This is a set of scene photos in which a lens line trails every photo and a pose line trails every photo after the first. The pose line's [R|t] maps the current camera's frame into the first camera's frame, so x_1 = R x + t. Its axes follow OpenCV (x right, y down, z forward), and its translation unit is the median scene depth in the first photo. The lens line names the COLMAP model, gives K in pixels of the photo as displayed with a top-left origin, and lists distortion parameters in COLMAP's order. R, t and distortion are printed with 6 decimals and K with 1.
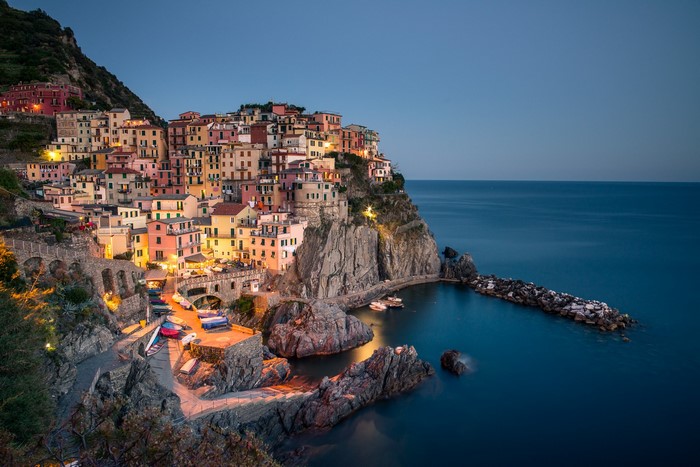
lens RADIAL K [[504.4, 0, 350.0], [0, 504.4, 233.5], [0, 0, 1]] dist [-0.044801, 0.004620]
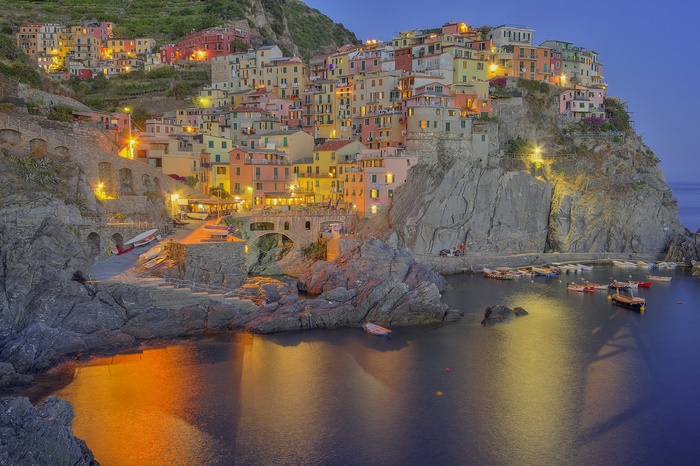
lens RADIAL K [[718.4, 0, 350.0], [0, 718.4, 233.0], [0, 0, 1]] dist [0.025693, -0.006395]
pose [[0.859070, 0.035536, -0.510622, 0.357696], [-0.059043, 0.997808, -0.029894, 0.120183], [0.508441, 0.055830, 0.859285, 0.007185]]
